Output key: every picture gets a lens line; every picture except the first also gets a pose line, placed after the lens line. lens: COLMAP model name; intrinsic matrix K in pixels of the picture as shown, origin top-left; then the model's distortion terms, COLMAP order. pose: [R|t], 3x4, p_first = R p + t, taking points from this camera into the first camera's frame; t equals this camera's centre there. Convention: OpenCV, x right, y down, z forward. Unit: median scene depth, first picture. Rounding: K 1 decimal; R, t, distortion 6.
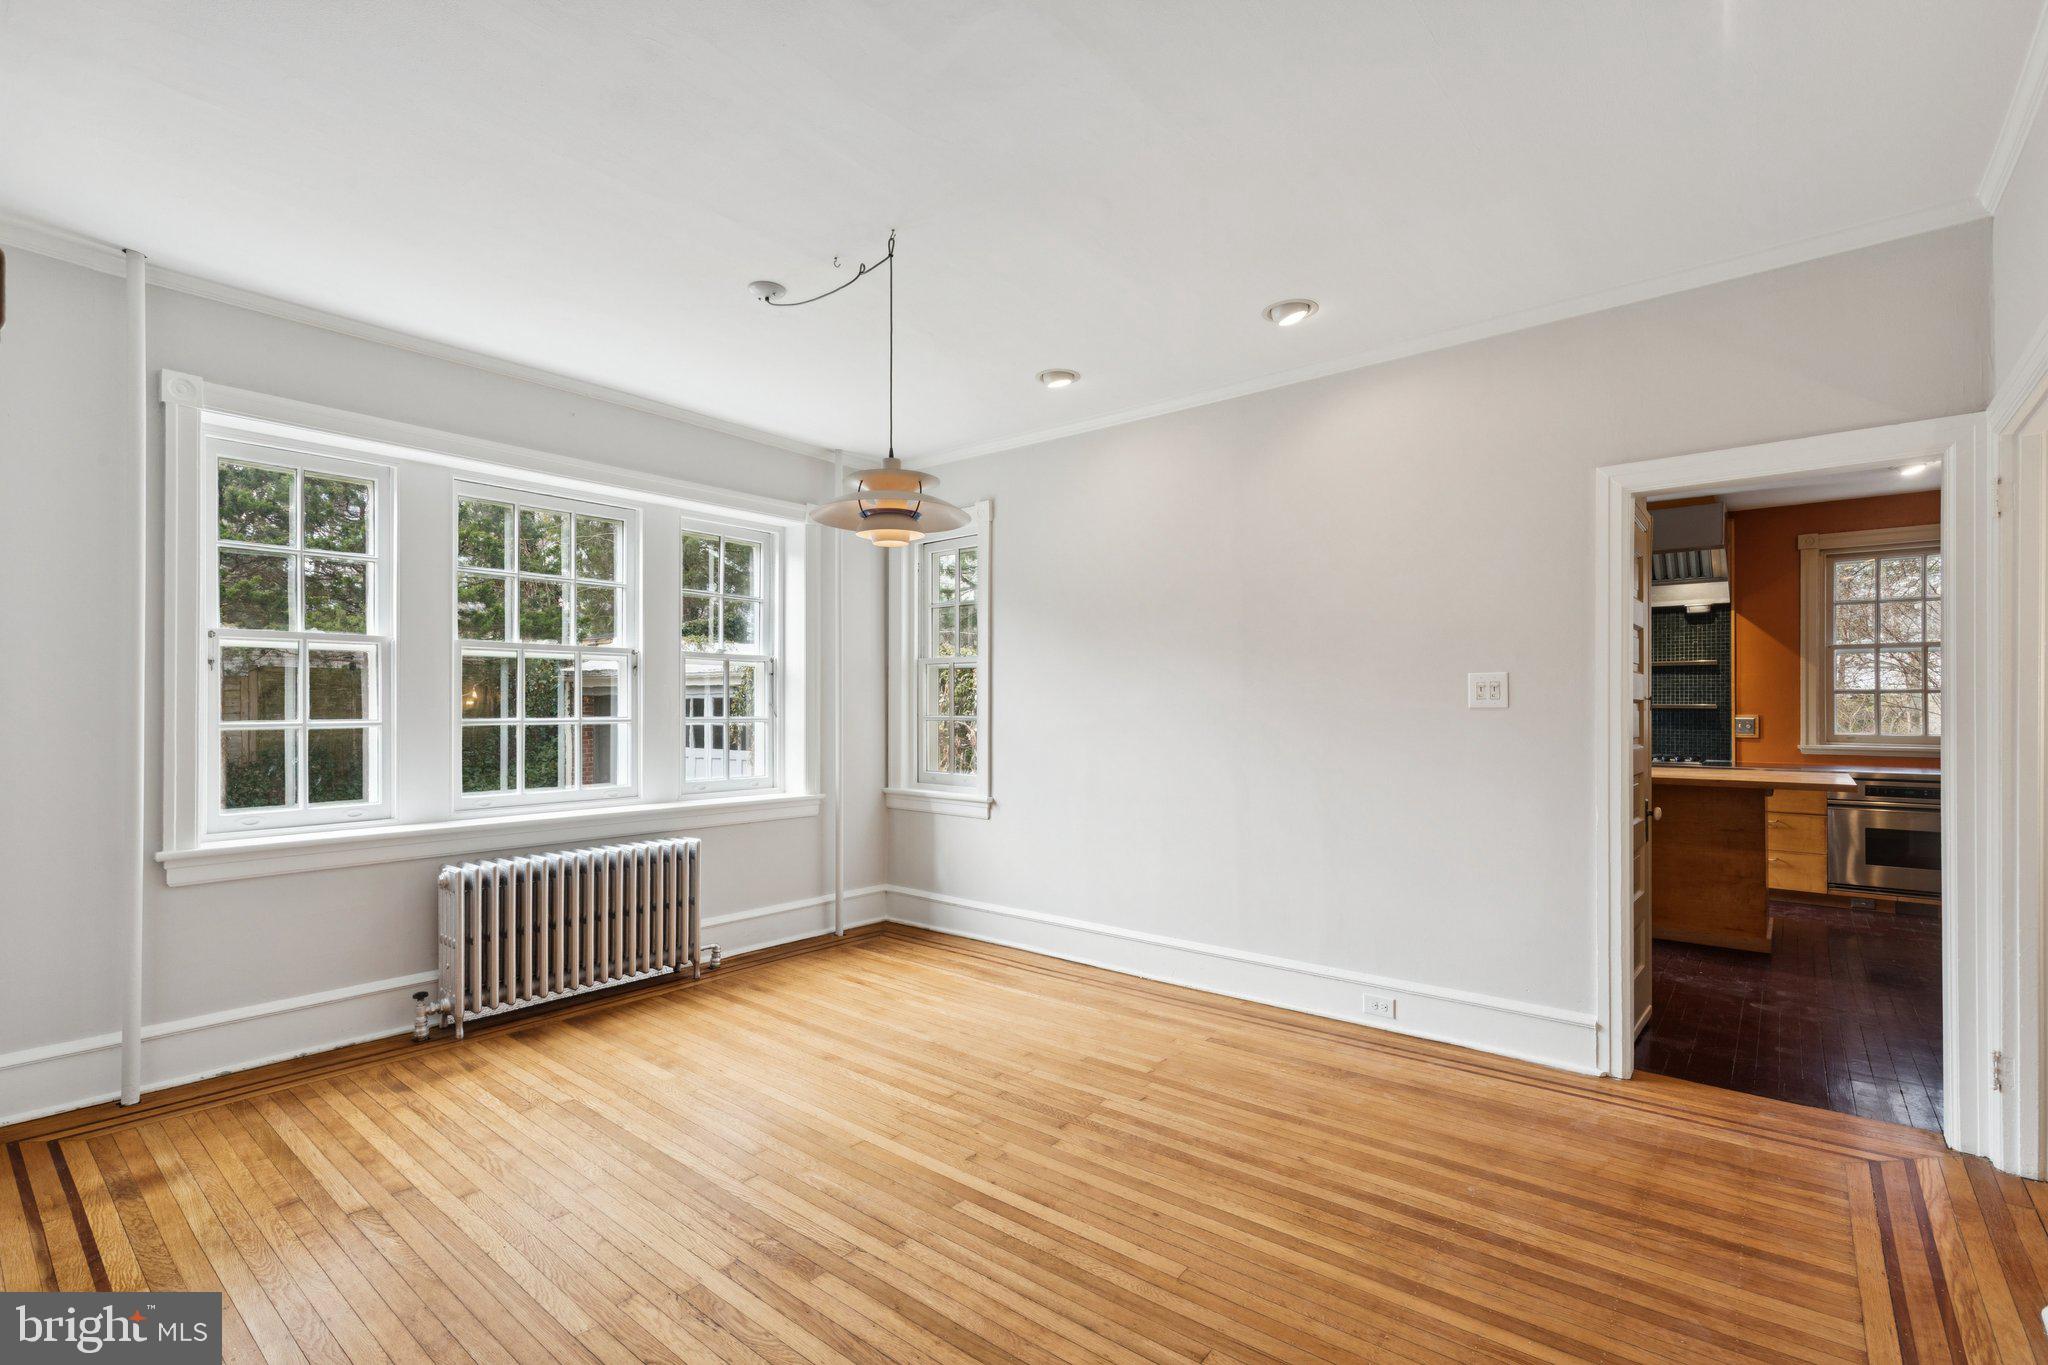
lens RADIAL K [[919.8, 0, 1024.0], [0, 919.8, 682.5], [0, 0, 1]] dist [0.006696, -0.000344]
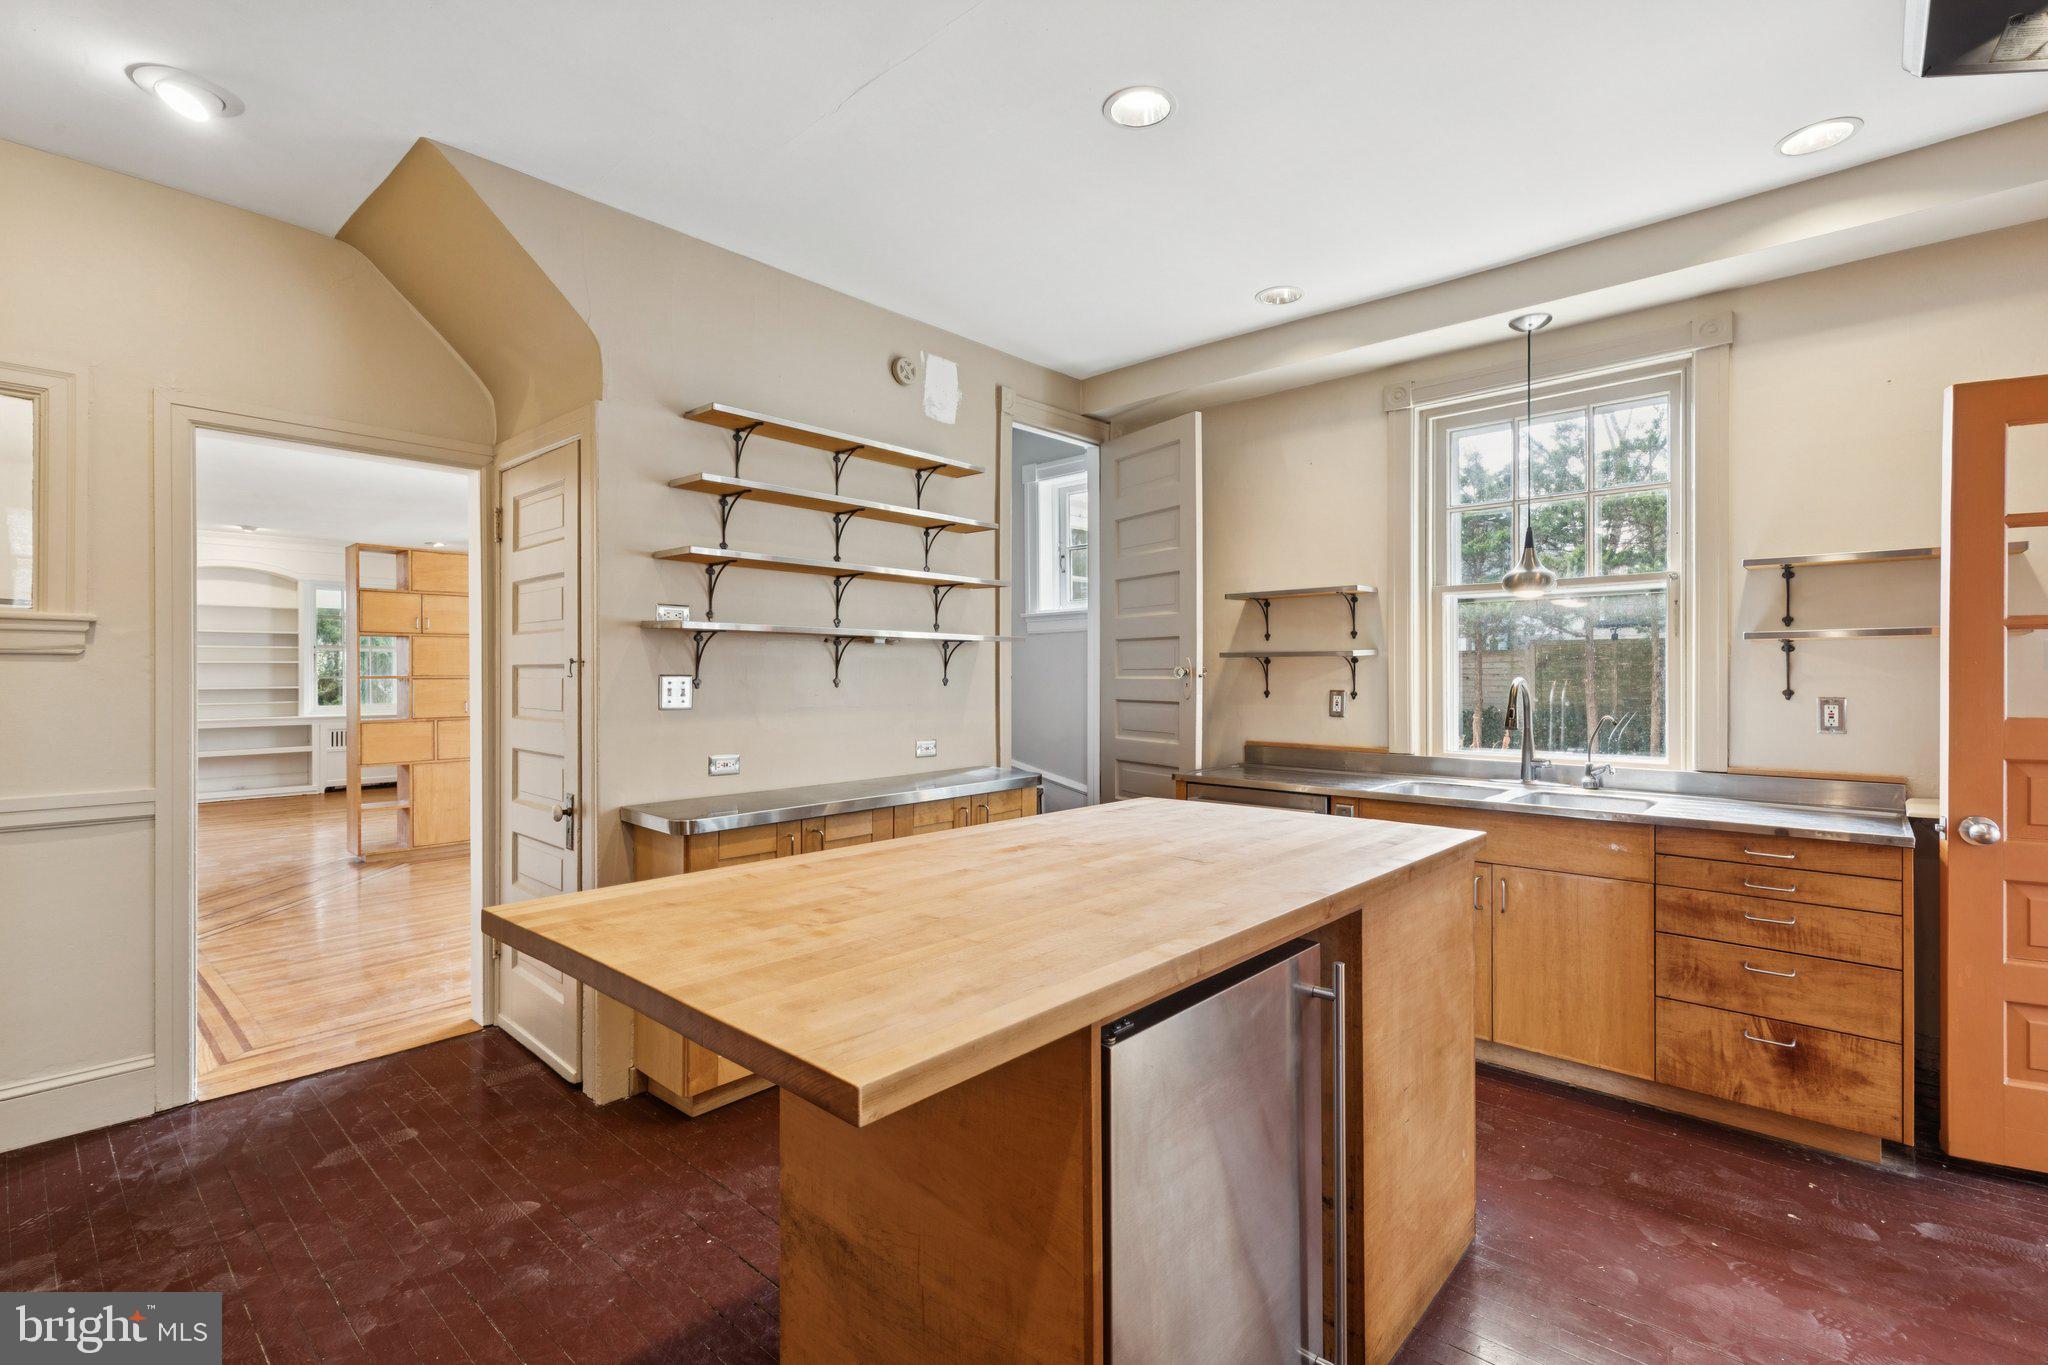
lens RADIAL K [[919.8, 0, 1024.0], [0, 919.8, 682.5], [0, 0, 1]] dist [0.006696, -0.000344]
pose [[-0.040025, 0.003195, -0.999194, 1.446402], [0.023999, 0.999709, 0.002235, 0.039320], [0.998910, -0.023890, -0.040090, 1.437904]]
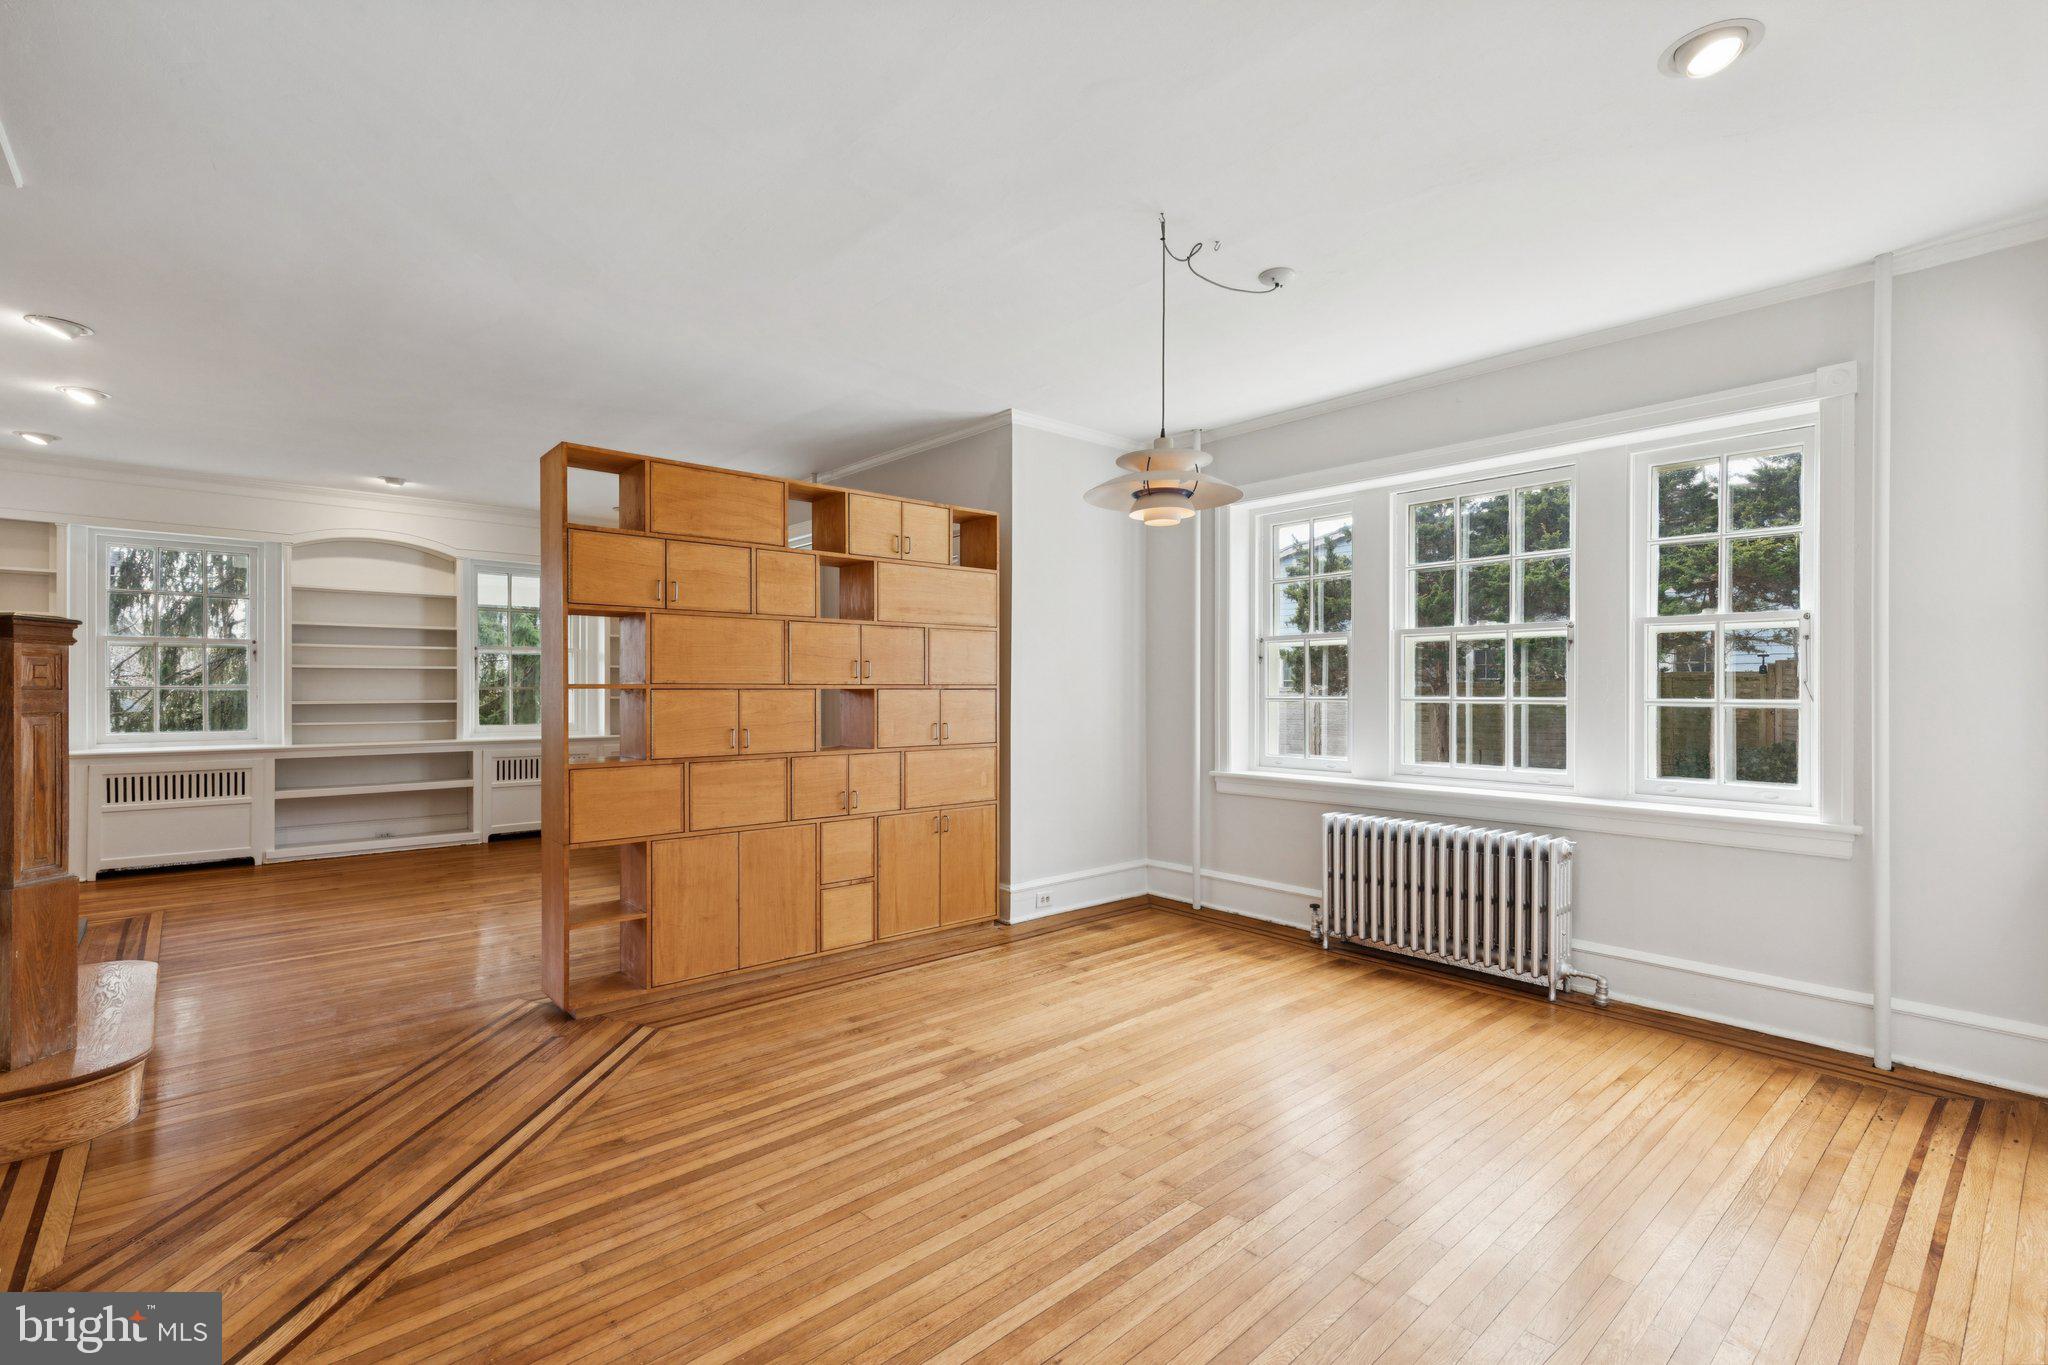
lens RADIAL K [[919.8, 0, 1024.0], [0, 919.8, 682.5], [0, 0, 1]] dist [0.006696, -0.000344]
pose [[-0.147657, -0.004824, -0.989027, 0.693972], [0.026317, 0.999615, -0.008805, 0.021209], [0.988688, -0.027329, -0.147473, 0.779813]]
